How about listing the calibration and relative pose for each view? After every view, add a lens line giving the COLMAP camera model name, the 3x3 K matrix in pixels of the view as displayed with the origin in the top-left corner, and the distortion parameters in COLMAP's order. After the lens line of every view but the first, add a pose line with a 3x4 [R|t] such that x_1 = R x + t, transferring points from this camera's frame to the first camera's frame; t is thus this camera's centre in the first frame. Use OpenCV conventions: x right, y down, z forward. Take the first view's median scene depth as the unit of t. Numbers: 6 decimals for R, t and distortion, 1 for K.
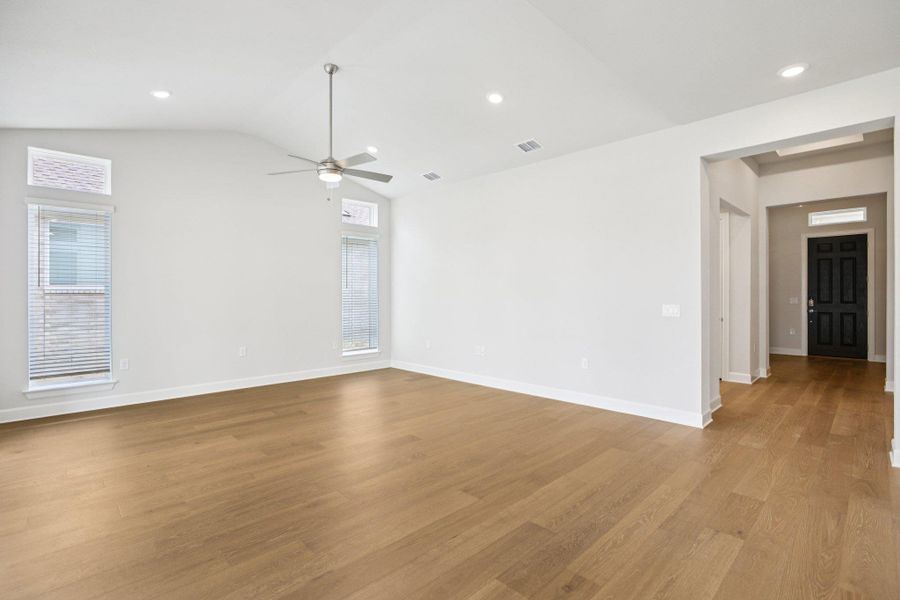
lens RADIAL K [[430.3, 0, 447.1], [0, 430.3, 296.0], [0, 0, 1]] dist [-0.036616, 0.014706]
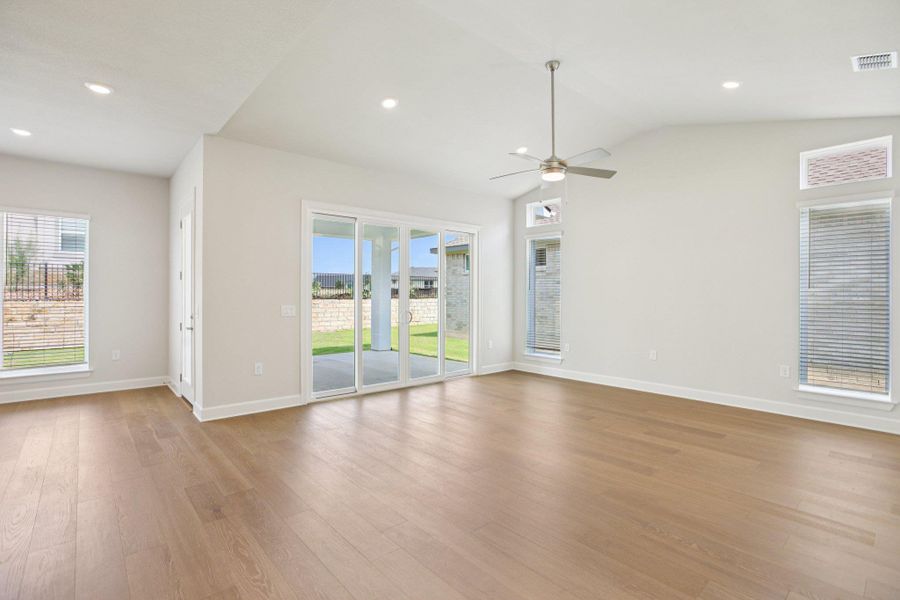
lens RADIAL K [[430.3, 0, 442.8], [0, 430.3, 297.1], [0, 0, 1]] dist [-0.036616, 0.014706]
pose [[-0.062009, 0.010977, -0.998015, 0.945437], [-0.010535, 0.999877, 0.011652, -0.016658], [0.998020, 0.011236, -0.061886, 1.064757]]
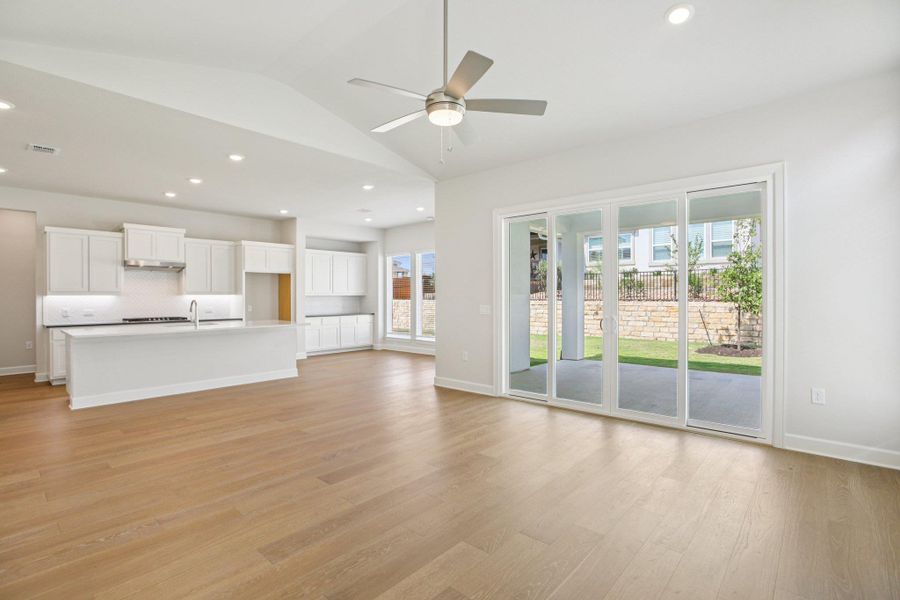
lens RADIAL K [[430.3, 0, 444.8], [0, 430.3, 296.8], [0, 0, 1]] dist [-0.036616, 0.014706]
pose [[-0.998384, 0.006023, -0.056514, -0.309892], [0.005407, 0.999924, 0.011052, -0.015334], [0.056577, 0.010729, -0.998341, 2.200876]]
